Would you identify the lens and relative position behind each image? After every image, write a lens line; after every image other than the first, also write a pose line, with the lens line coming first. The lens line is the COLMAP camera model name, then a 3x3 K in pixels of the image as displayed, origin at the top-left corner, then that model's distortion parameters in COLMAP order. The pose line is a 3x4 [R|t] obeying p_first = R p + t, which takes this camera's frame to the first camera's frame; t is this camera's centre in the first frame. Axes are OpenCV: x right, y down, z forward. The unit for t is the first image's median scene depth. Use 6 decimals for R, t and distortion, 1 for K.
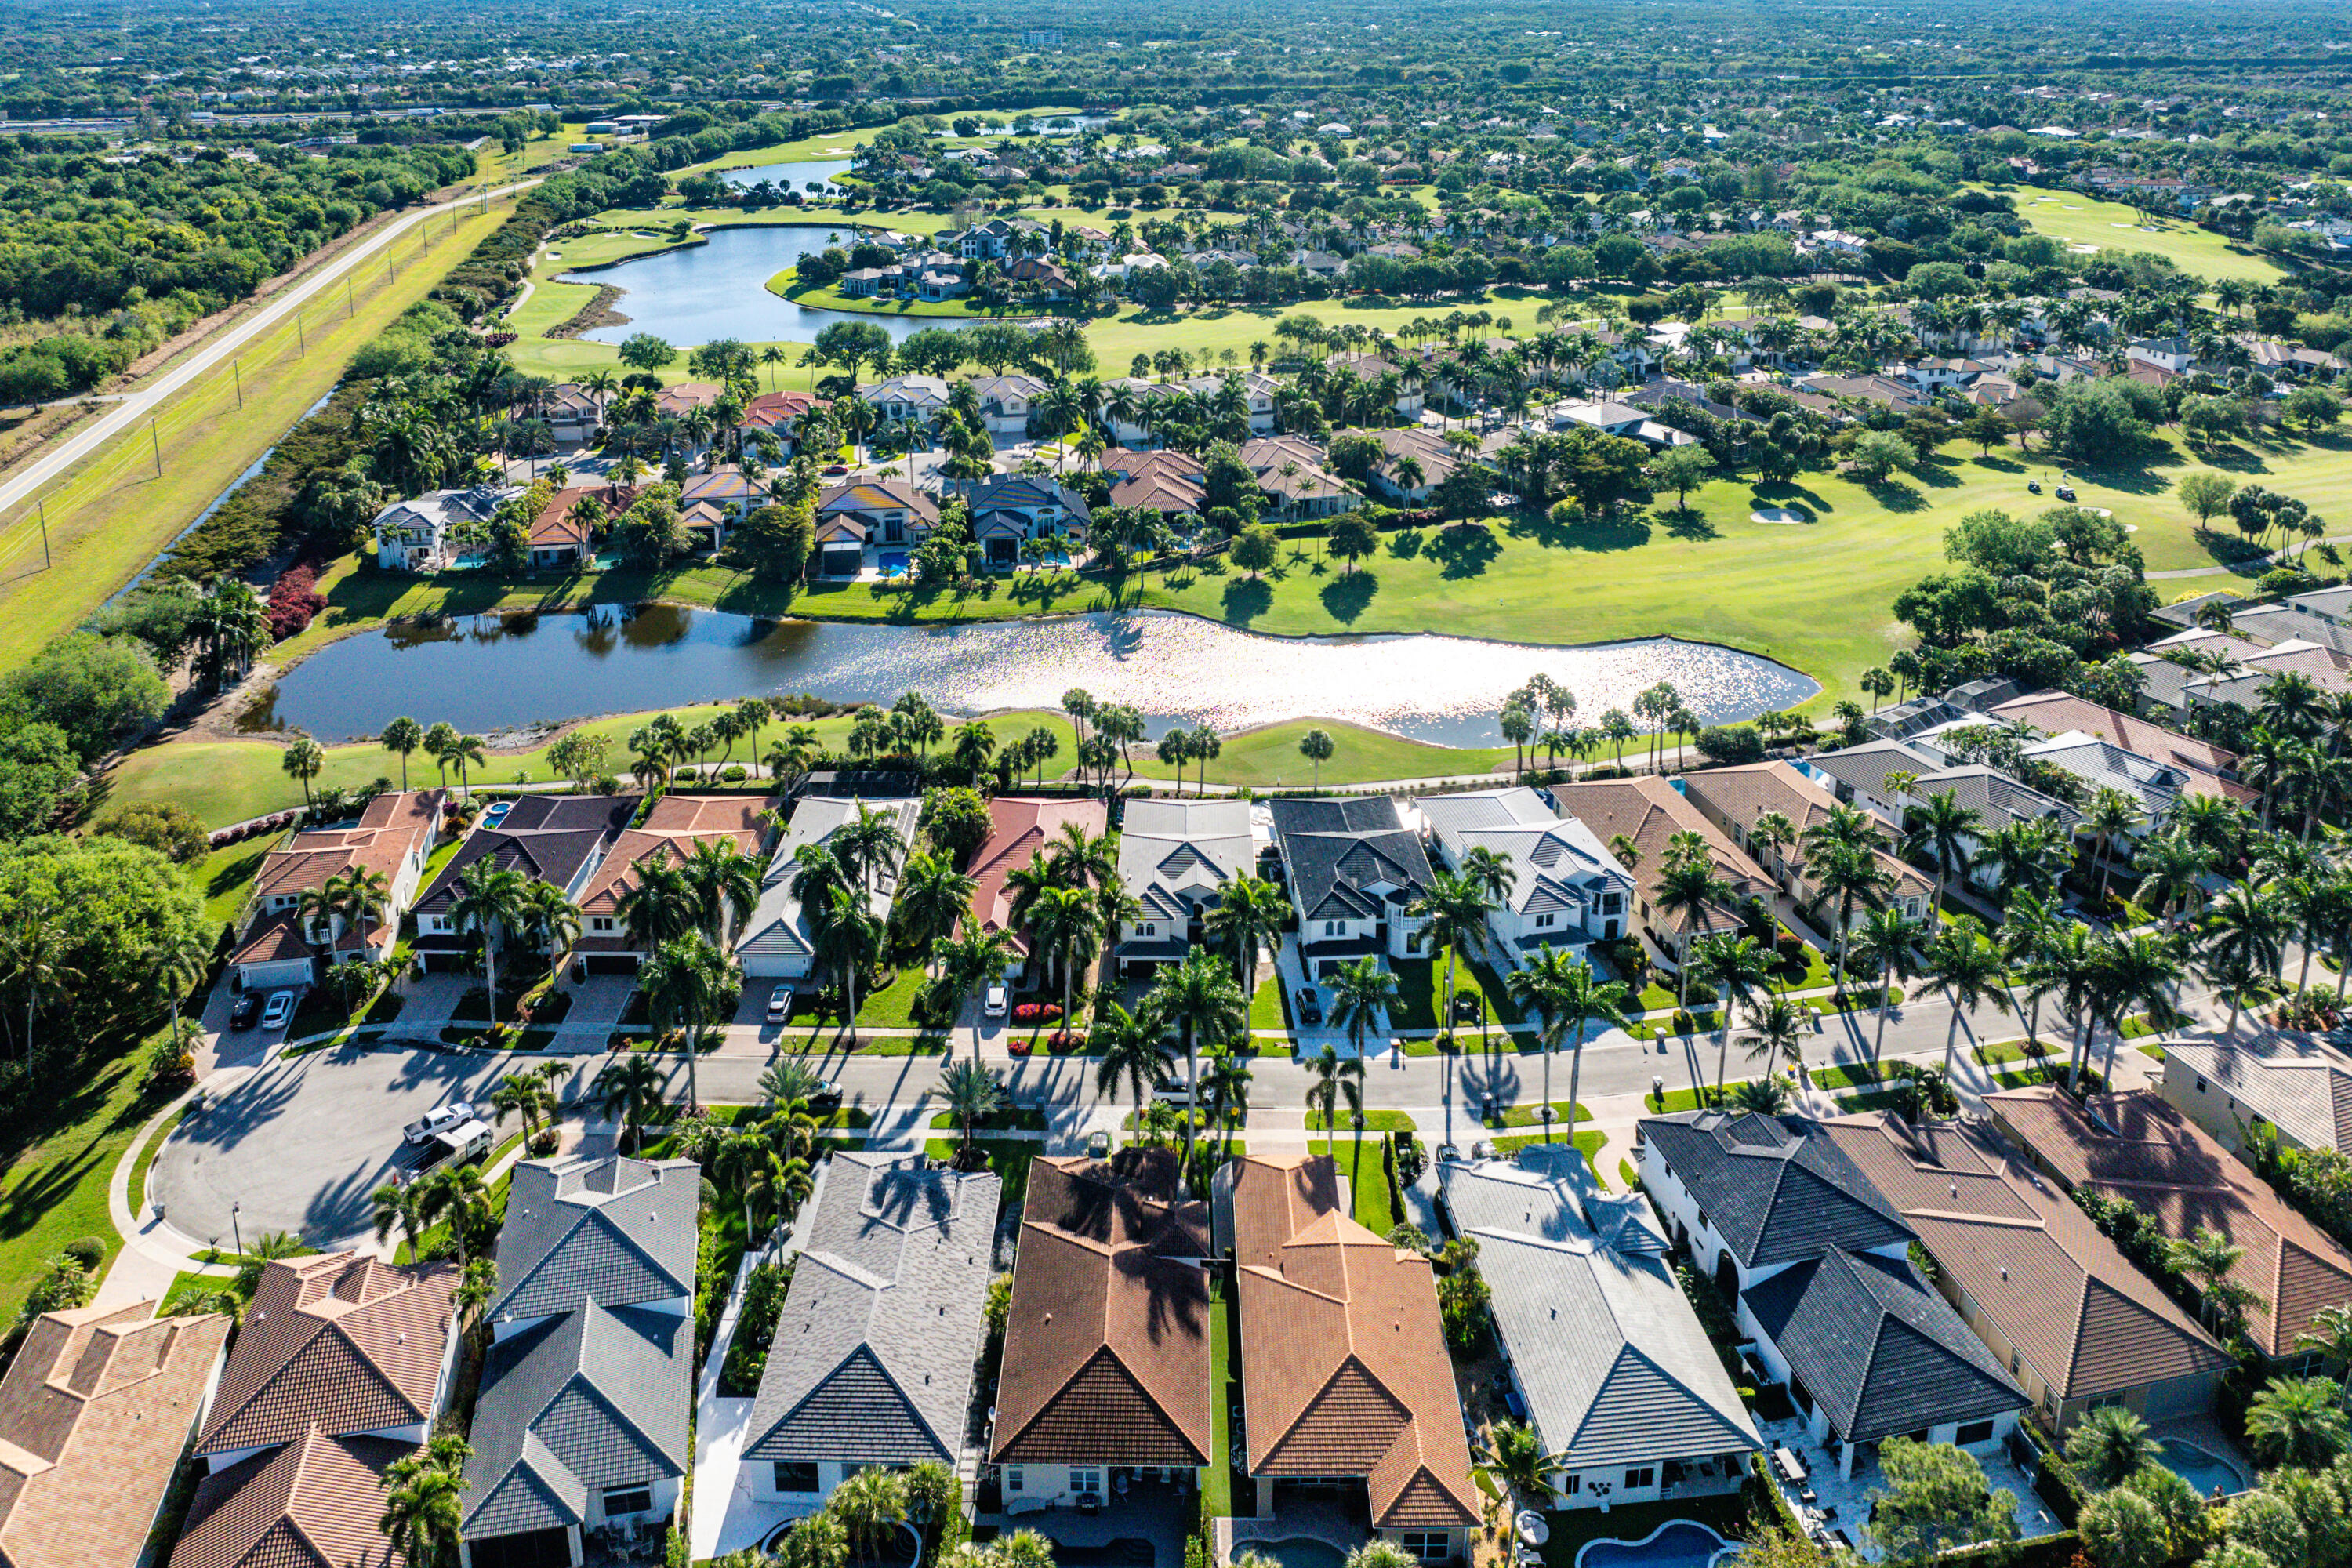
lens RADIAL K [[1645.1, 0, 1176.0], [0, 1645.1, 784.0], [0, 0, 1]] dist [-0.027995, 0.000316]
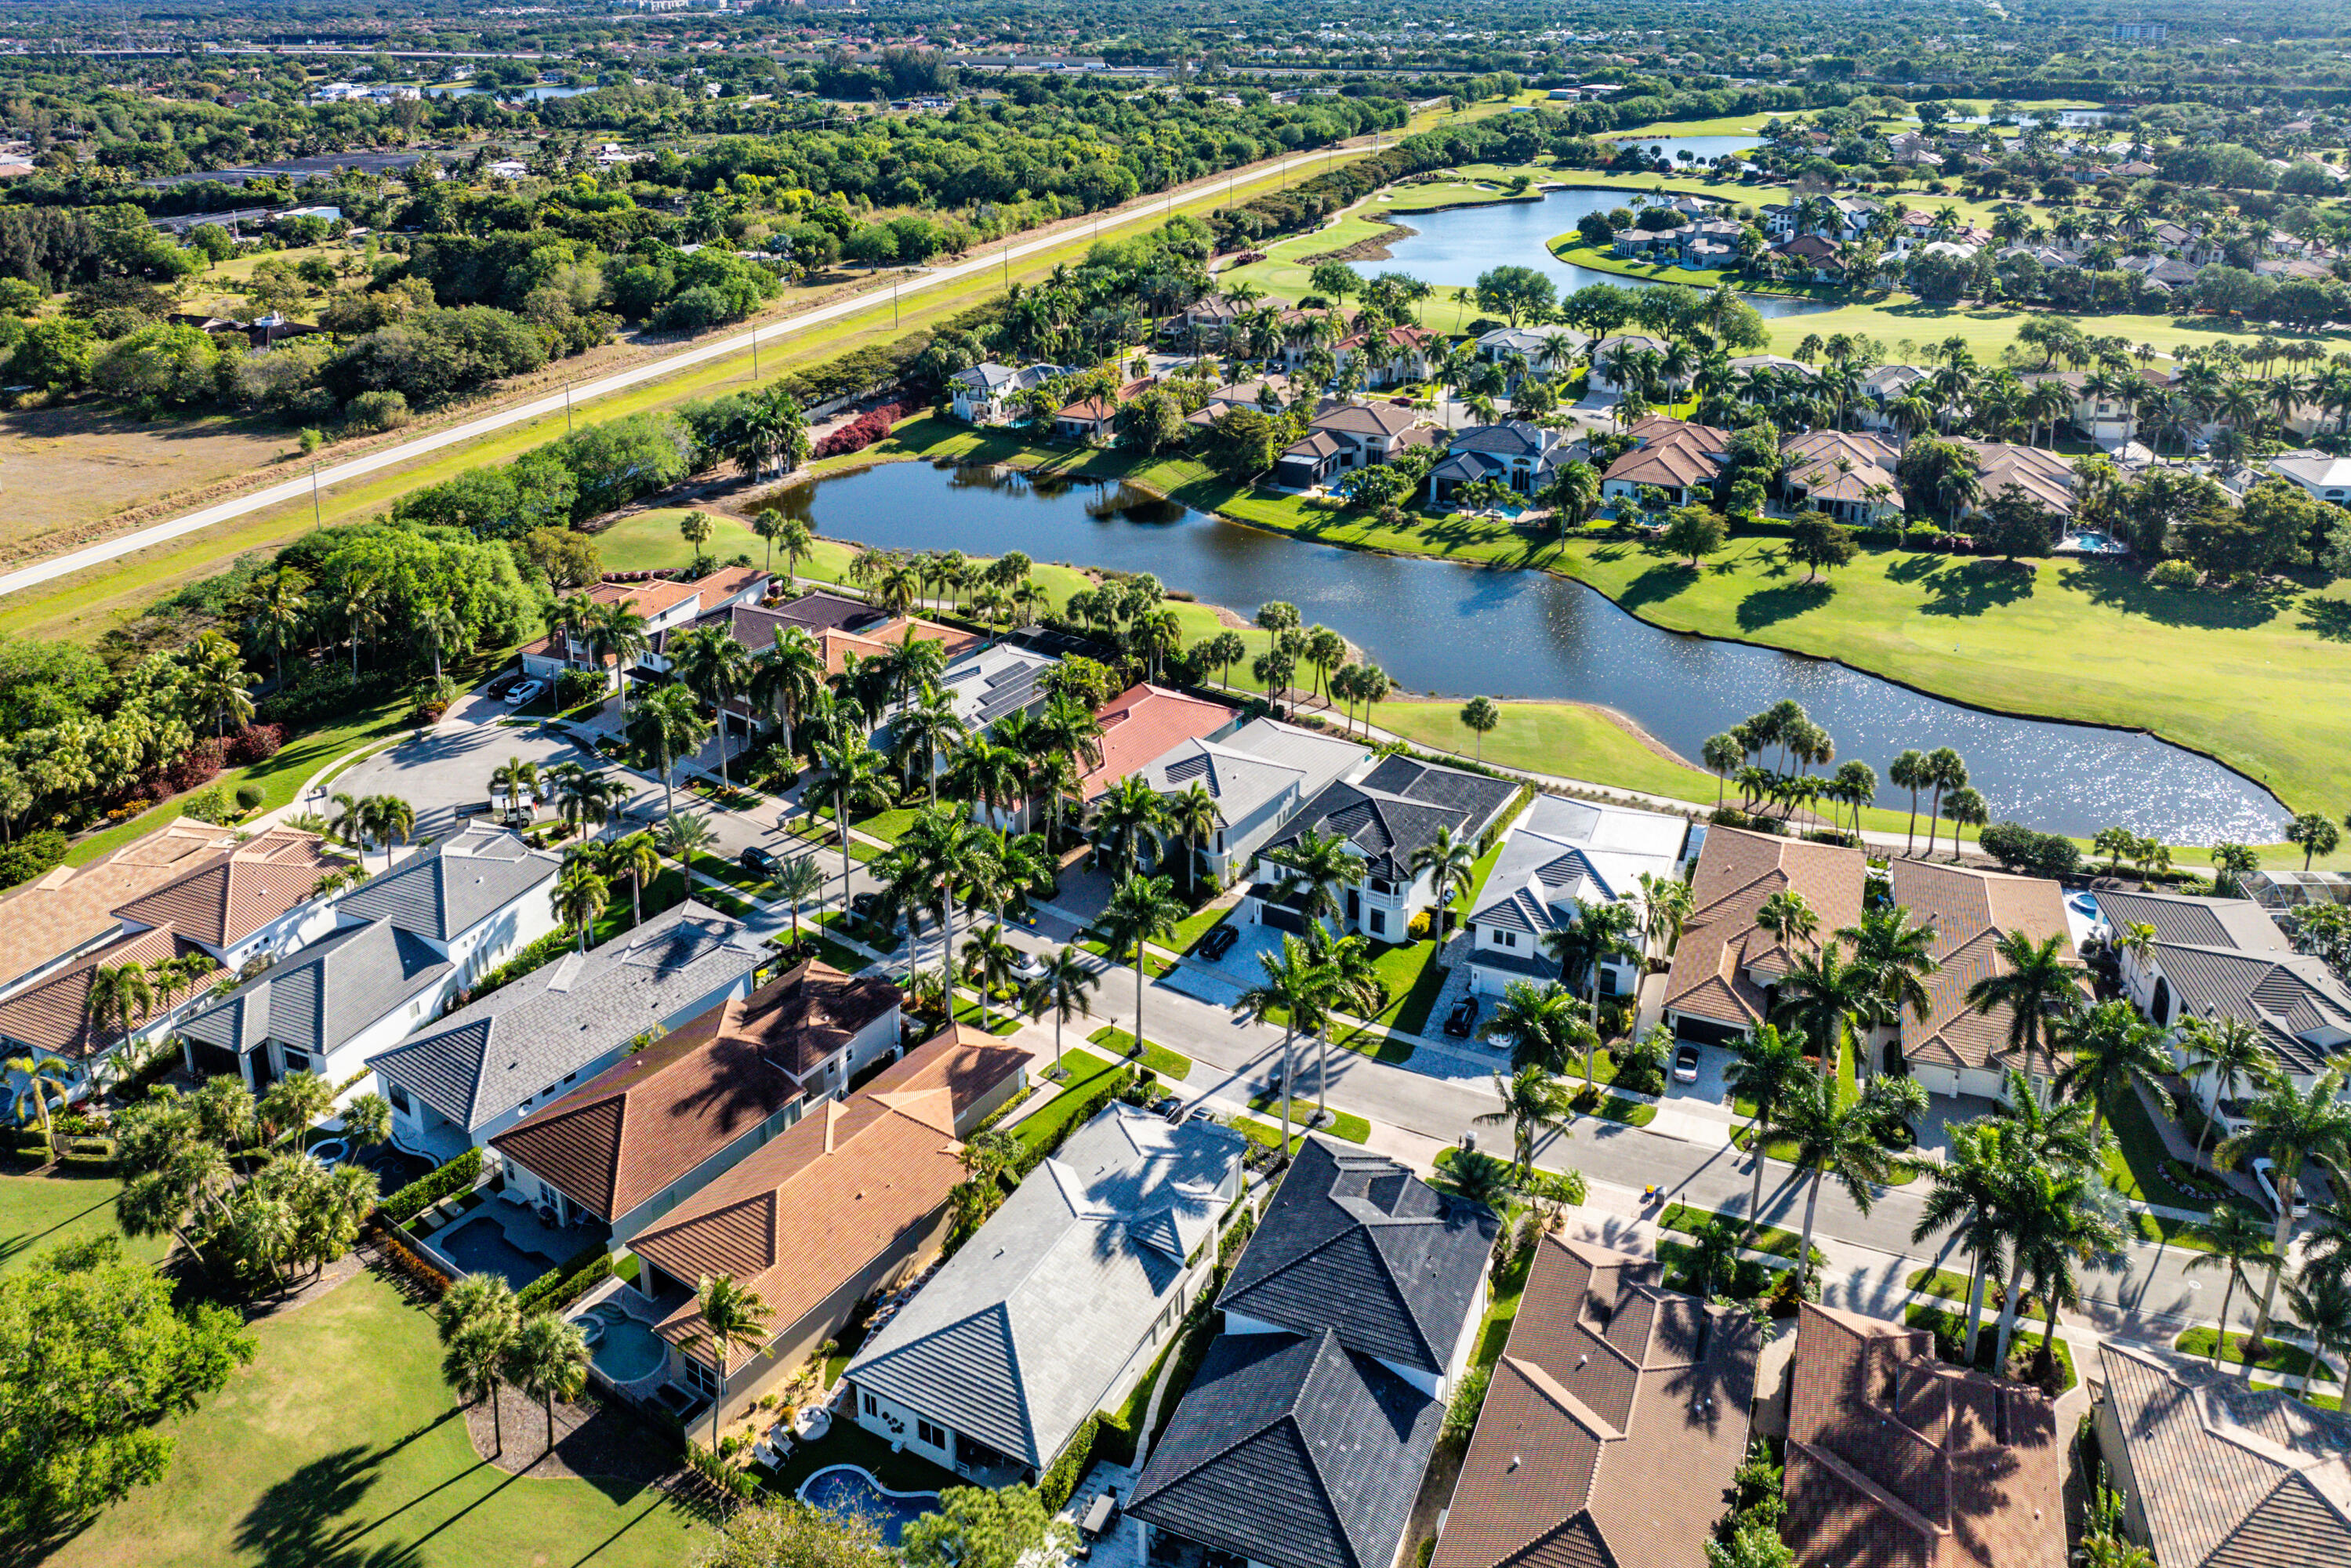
lens RADIAL K [[1635.2, 0, 1175.5], [0, 1635.2, 784.0], [0, 0, 1]] dist [-0.026679, -0.005106]
pose [[0.814793, 0.254425, -0.520942, 0.257847], [-0.251003, 0.964789, 0.078610, -0.009033], [0.522600, 0.066707, 0.849965, 0.094039]]
